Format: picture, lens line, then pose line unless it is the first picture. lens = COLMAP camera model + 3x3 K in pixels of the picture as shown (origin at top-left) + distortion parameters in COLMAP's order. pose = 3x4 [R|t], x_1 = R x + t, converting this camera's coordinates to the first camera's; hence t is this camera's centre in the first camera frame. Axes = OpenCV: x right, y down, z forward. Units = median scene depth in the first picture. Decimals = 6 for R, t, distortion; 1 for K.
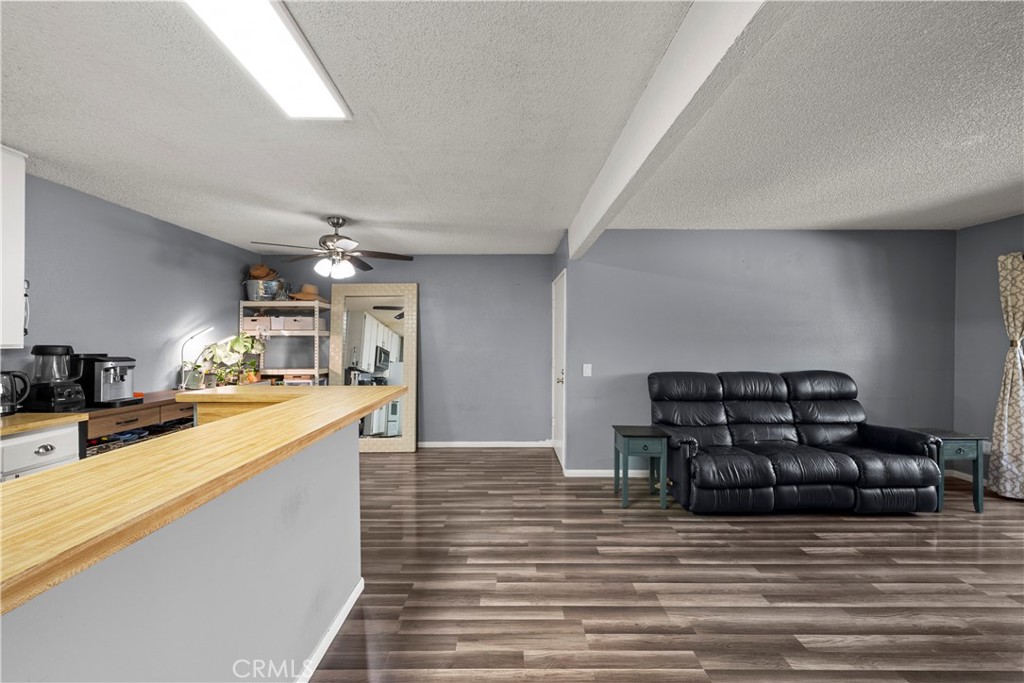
lens RADIAL K [[410.6, 0, 507.6], [0, 410.6, 340.1], [0, 0, 1]] dist [0.011127, -0.000266]
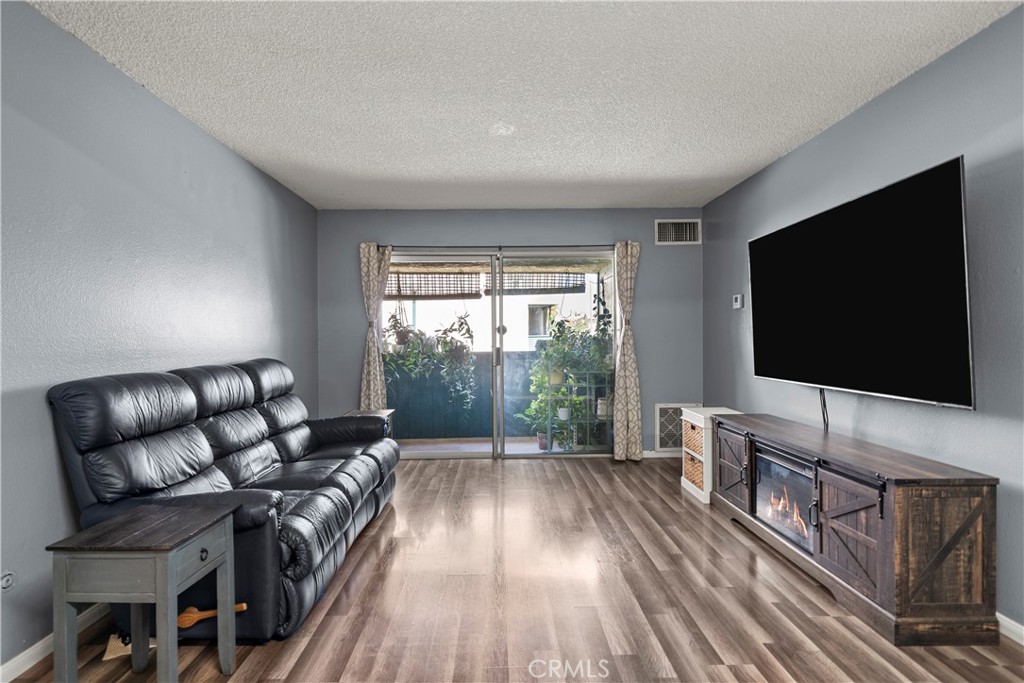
lens RADIAL K [[524.4, 0, 507.3], [0, 524.4, 341.4], [0, 0, 1]] dist [0.004980, -0.003058]
pose [[-0.018256, -0.010421, 0.999779, -0.176668], [0.009148, 0.999902, 0.010589, 0.040913], [-0.999791, 0.009340, -0.018159, 0.639898]]
